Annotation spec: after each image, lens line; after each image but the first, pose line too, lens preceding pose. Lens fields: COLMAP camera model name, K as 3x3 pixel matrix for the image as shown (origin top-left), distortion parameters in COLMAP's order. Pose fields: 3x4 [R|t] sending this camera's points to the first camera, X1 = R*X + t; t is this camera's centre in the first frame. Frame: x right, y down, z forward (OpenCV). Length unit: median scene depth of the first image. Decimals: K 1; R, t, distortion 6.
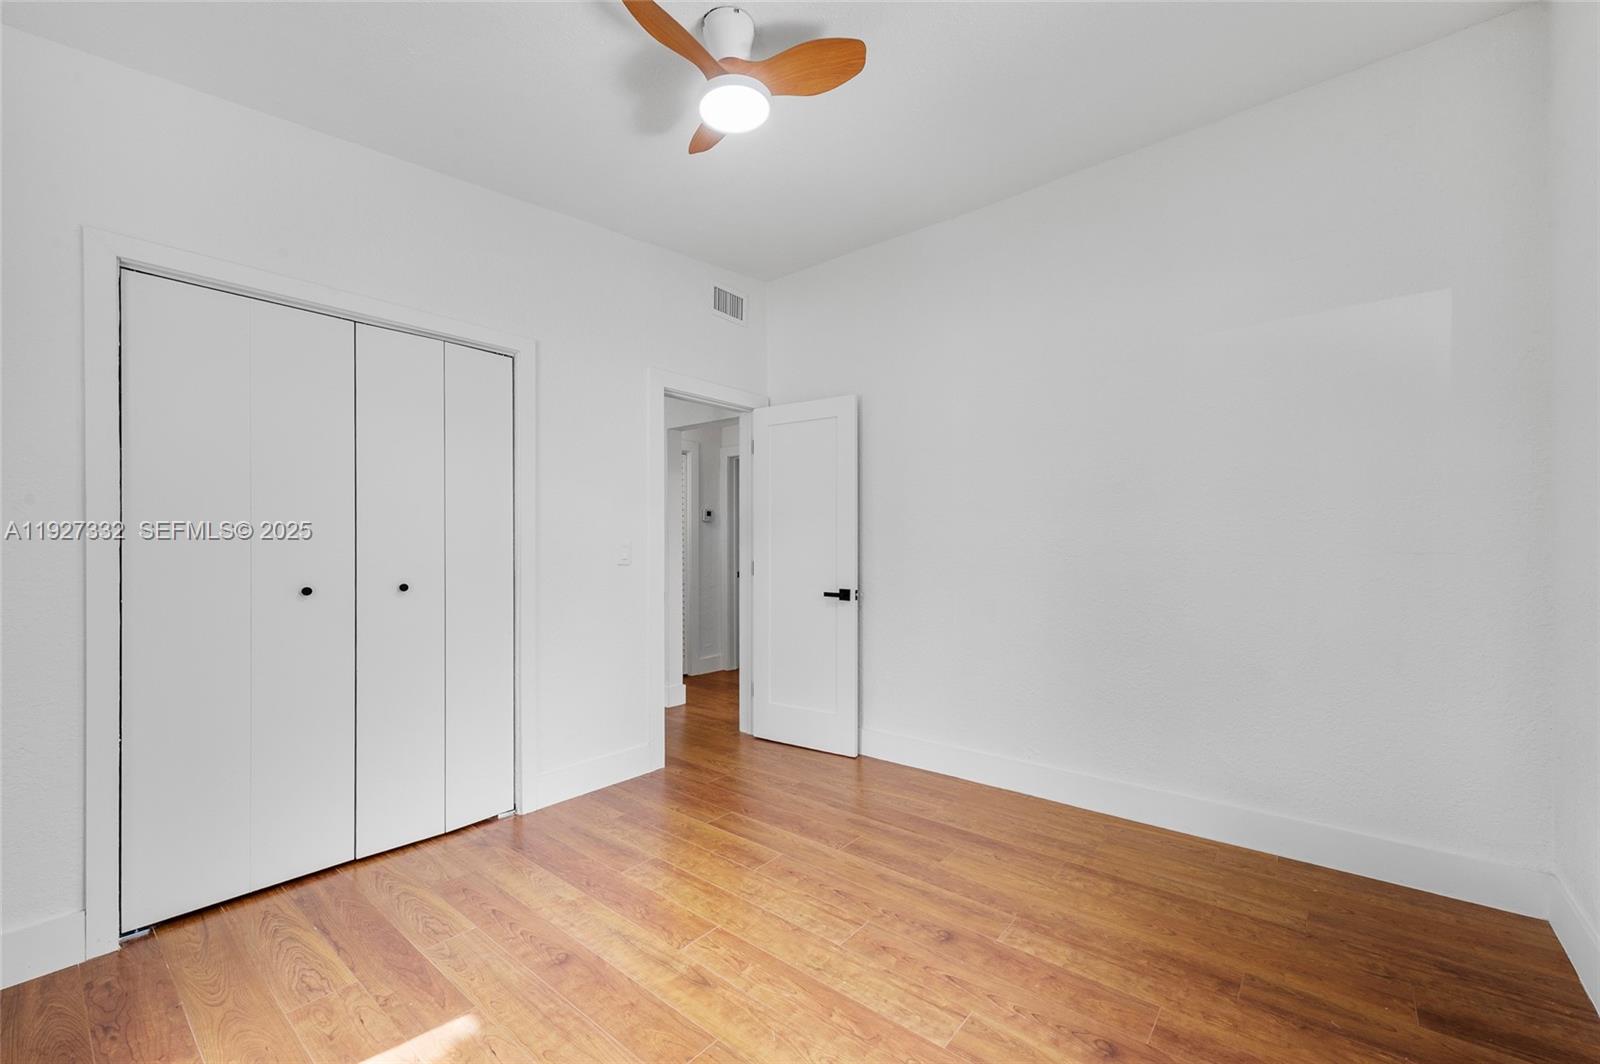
lens RADIAL K [[654.3, 0, 799.7], [0, 654.3, 539.7], [0, 0, 1]] dist [0.013372, -0.002385]
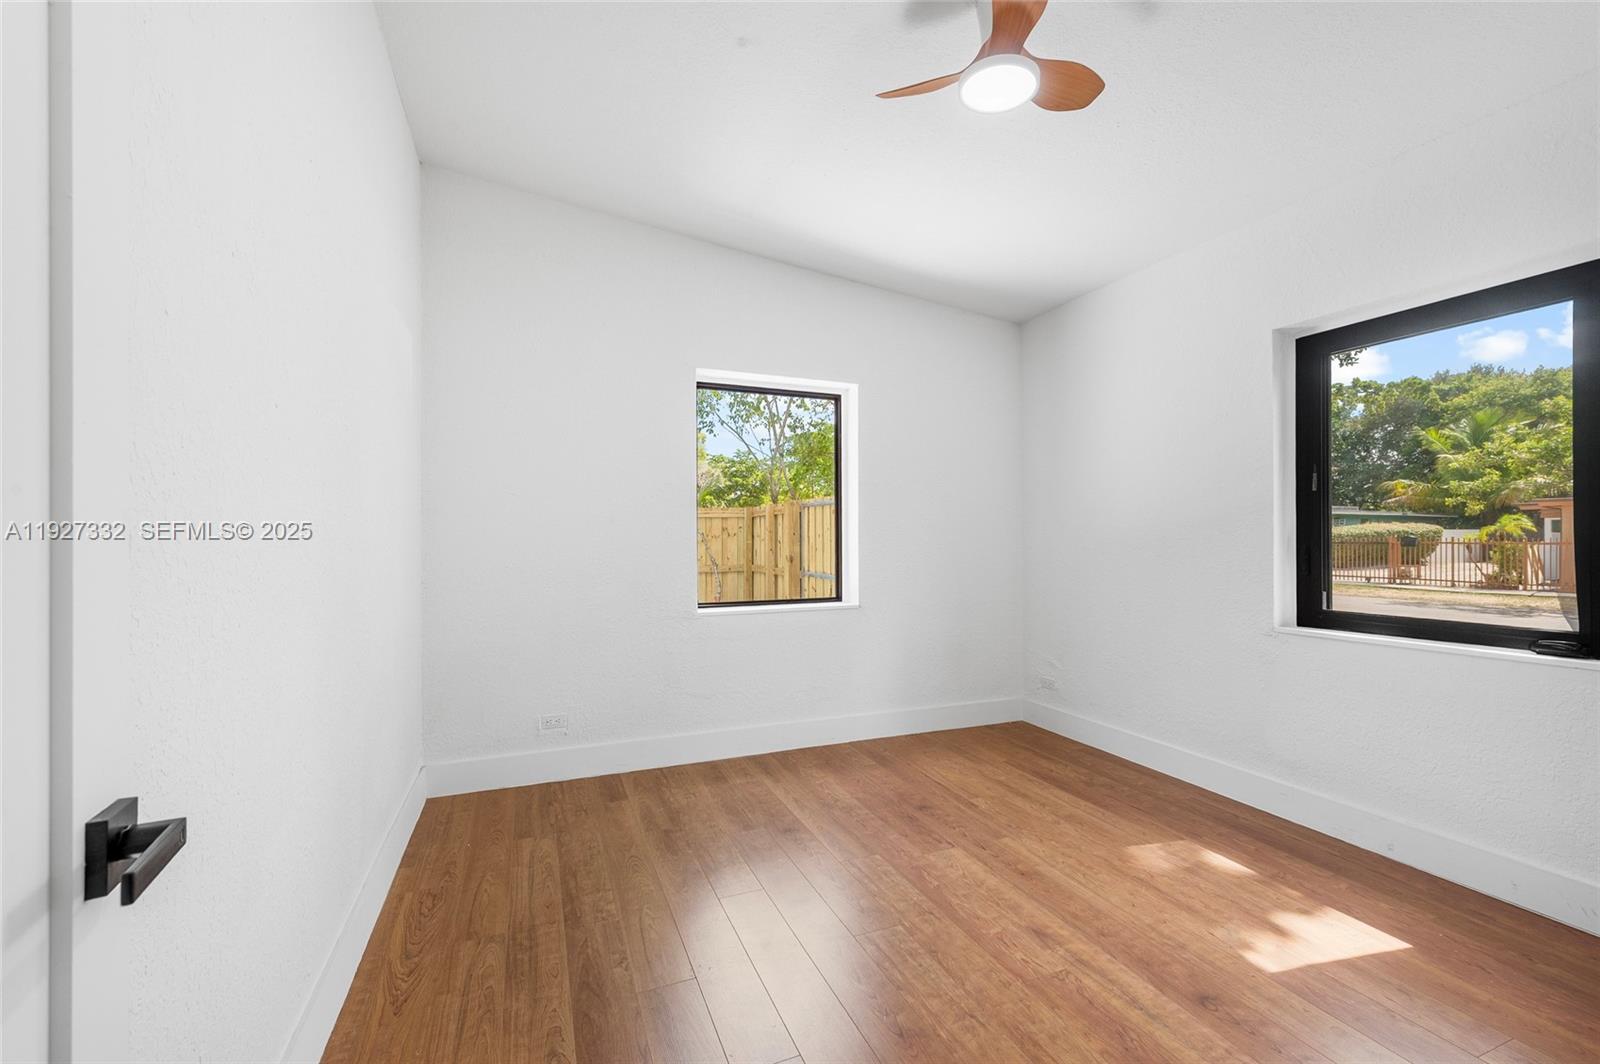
lens RADIAL K [[654.3, 0, 800.1], [0, 654.3, 536.2], [0, 0, 1]] dist [0.013372, -0.002385]
pose [[-0.885171, 0.007577, 0.465205, -0.300299], [0.001731, 0.999914, -0.012993, 0.021188], [-0.465263, -0.010695, -0.885108, 2.092446]]
